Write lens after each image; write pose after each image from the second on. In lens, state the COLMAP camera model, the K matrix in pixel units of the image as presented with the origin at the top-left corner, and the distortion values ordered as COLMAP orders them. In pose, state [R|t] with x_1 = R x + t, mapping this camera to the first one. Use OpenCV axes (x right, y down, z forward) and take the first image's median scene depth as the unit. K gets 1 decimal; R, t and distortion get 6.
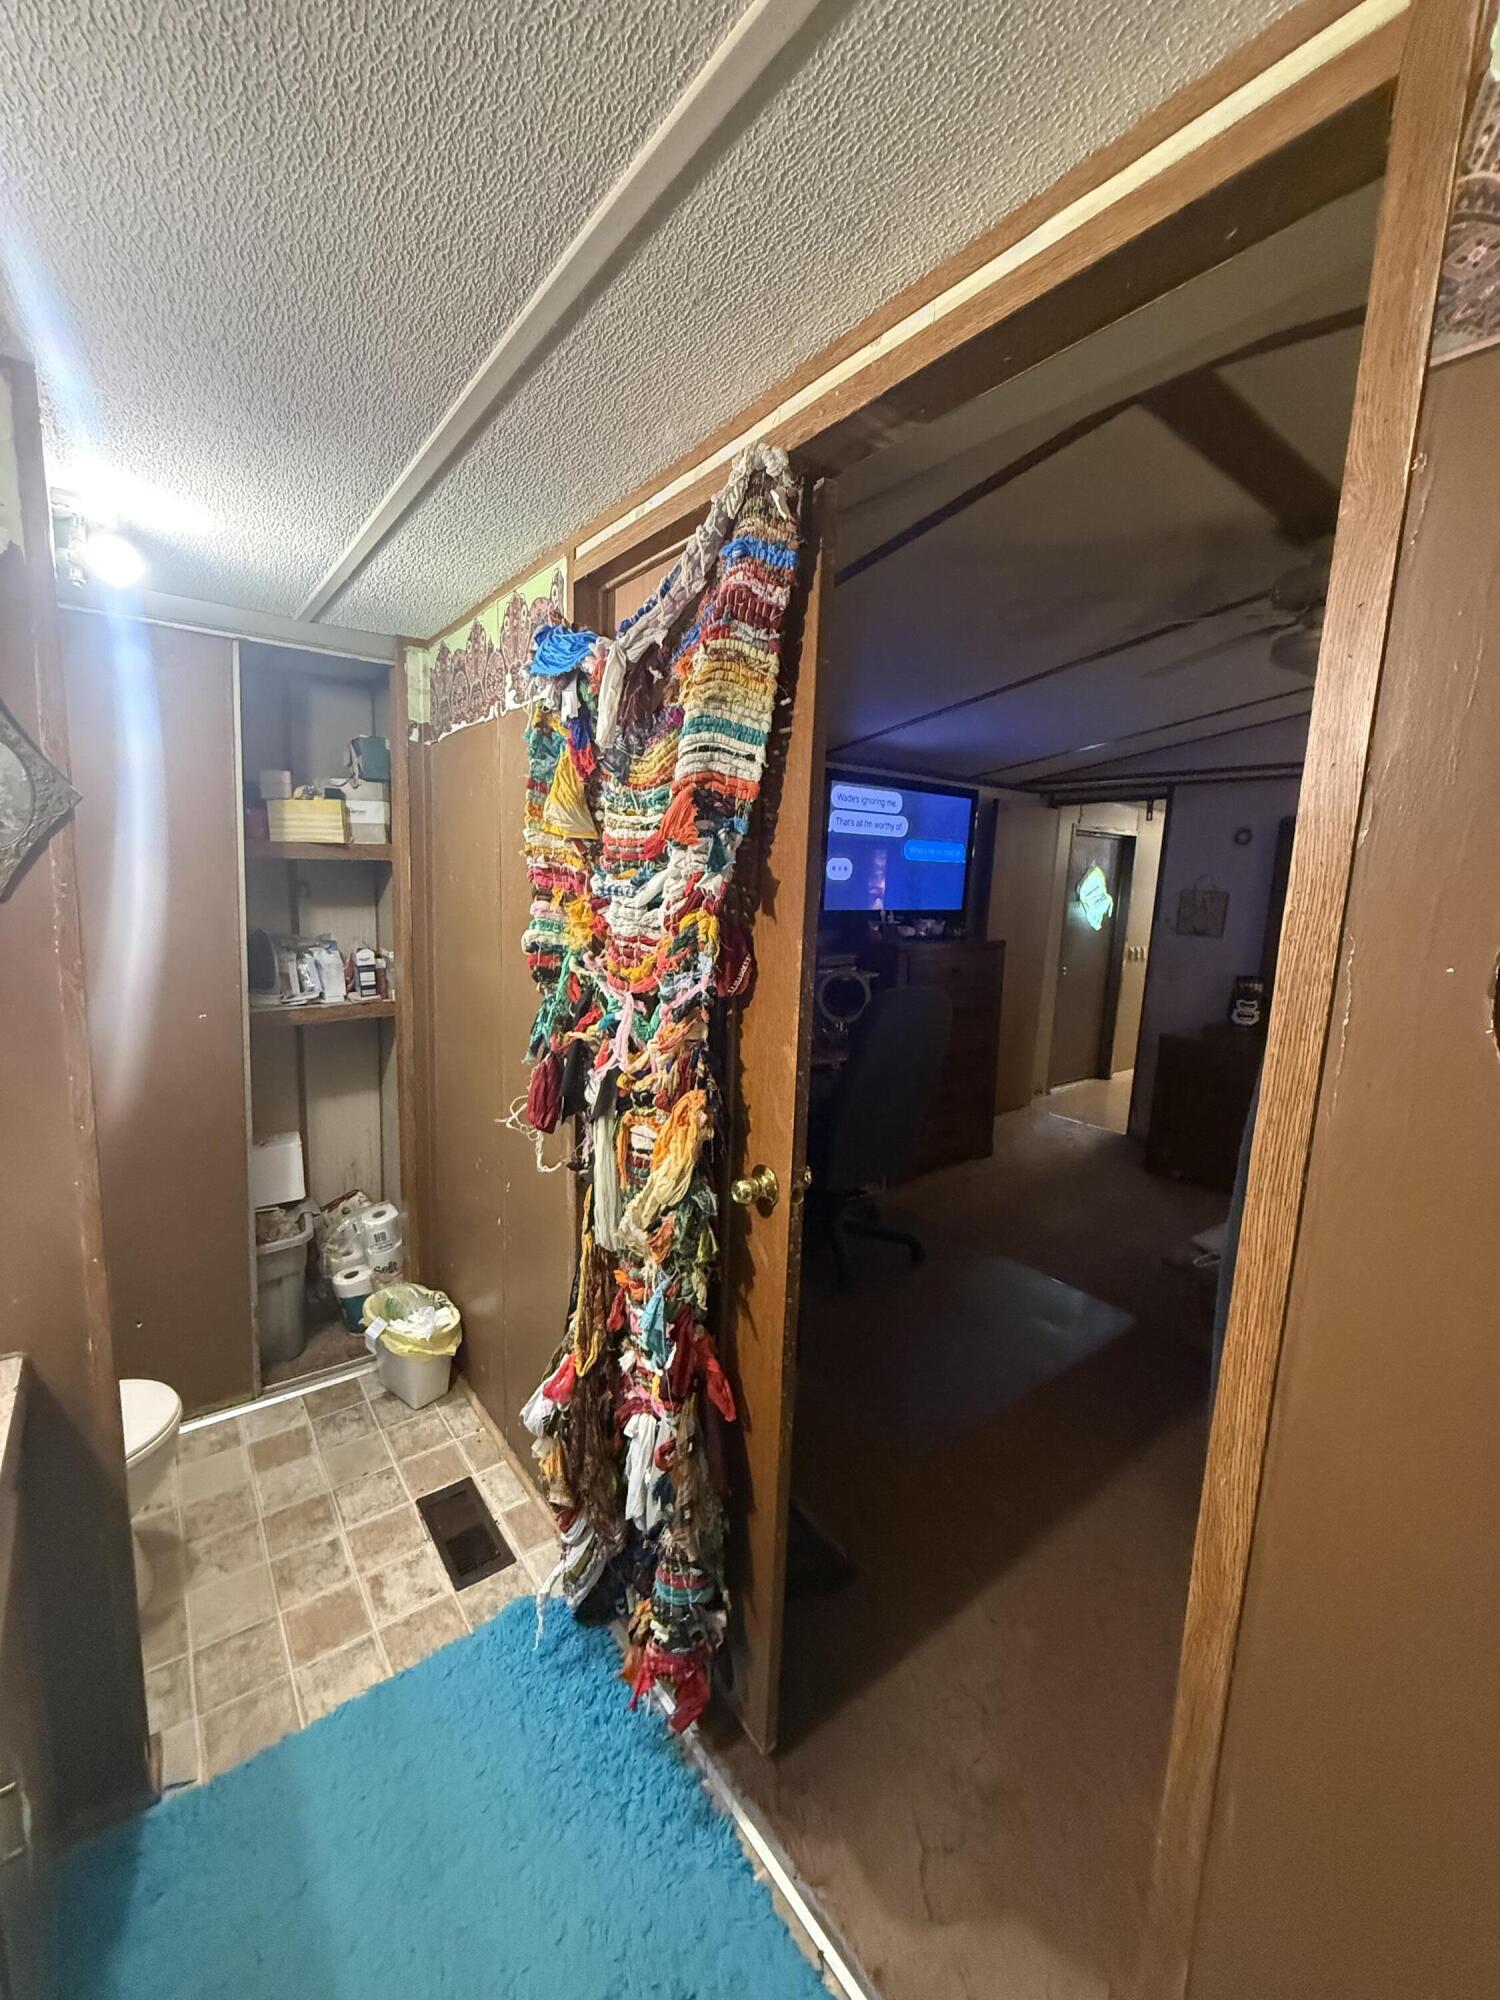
lens RADIAL K [[804.2, 0, 750.9], [0, 804.2, 995.3], [0, 0, 1]] dist [0.002738, -0.000061]
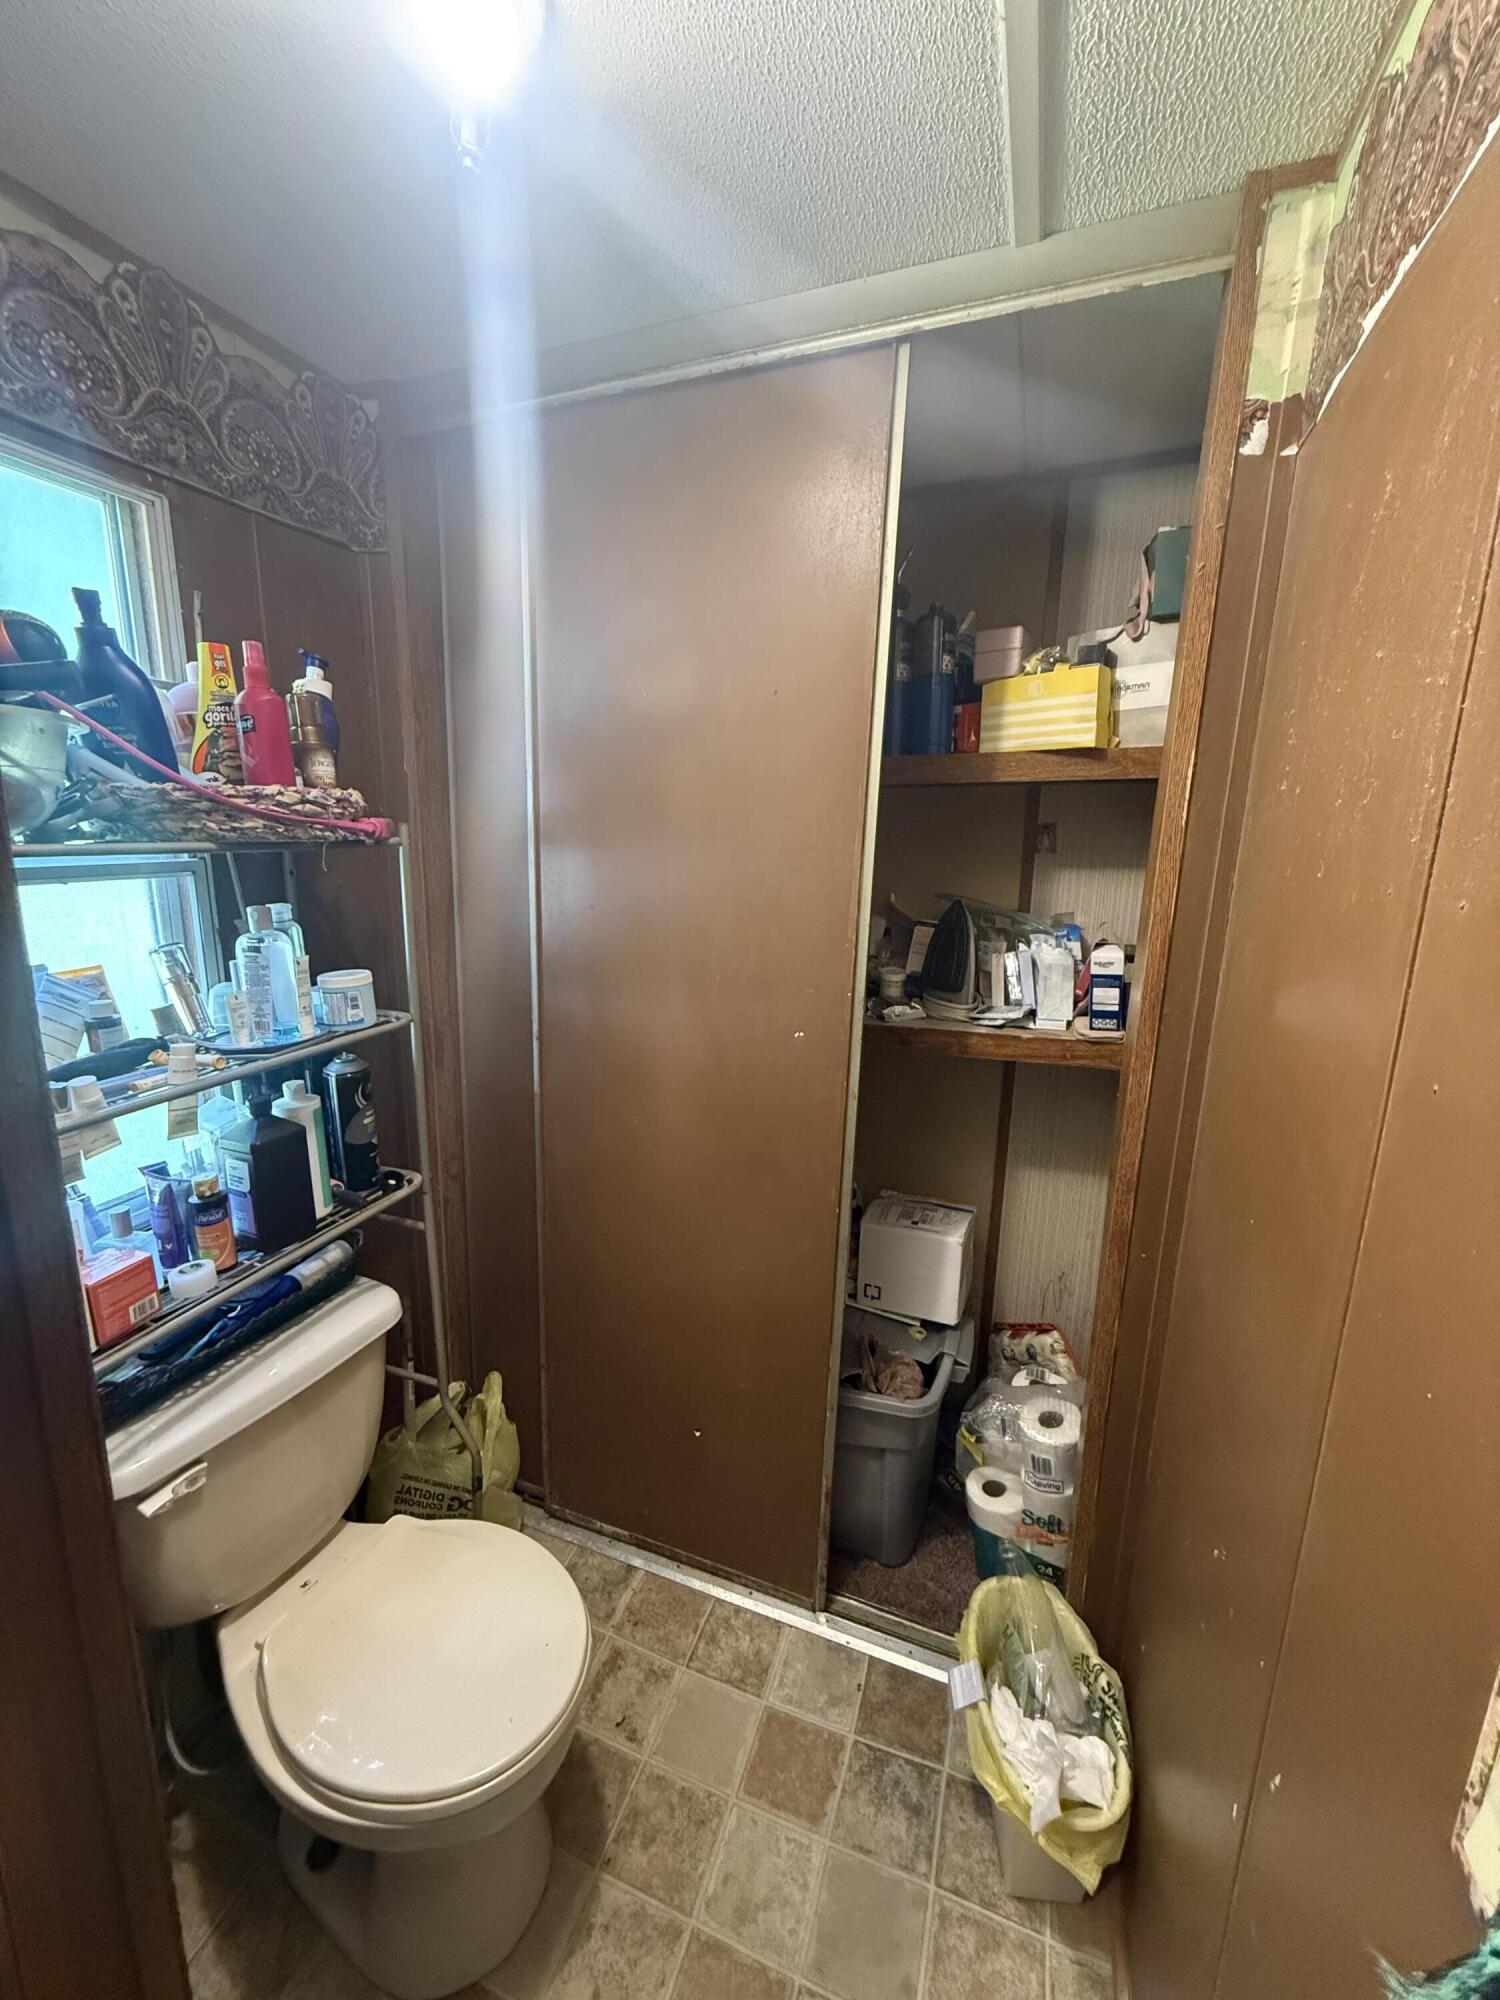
lens RADIAL K [[804.2, 0, 744.0], [0, 804.2, 995.6], [0, 0, 1]] dist [0.002738, -0.000061]
pose [[0.530879, 0.149188, -0.834212, -0.154884], [-0.120262, 0.987683, 0.100101, -0.050029], [0.838871, 0.047183, 0.542282, 0.512049]]
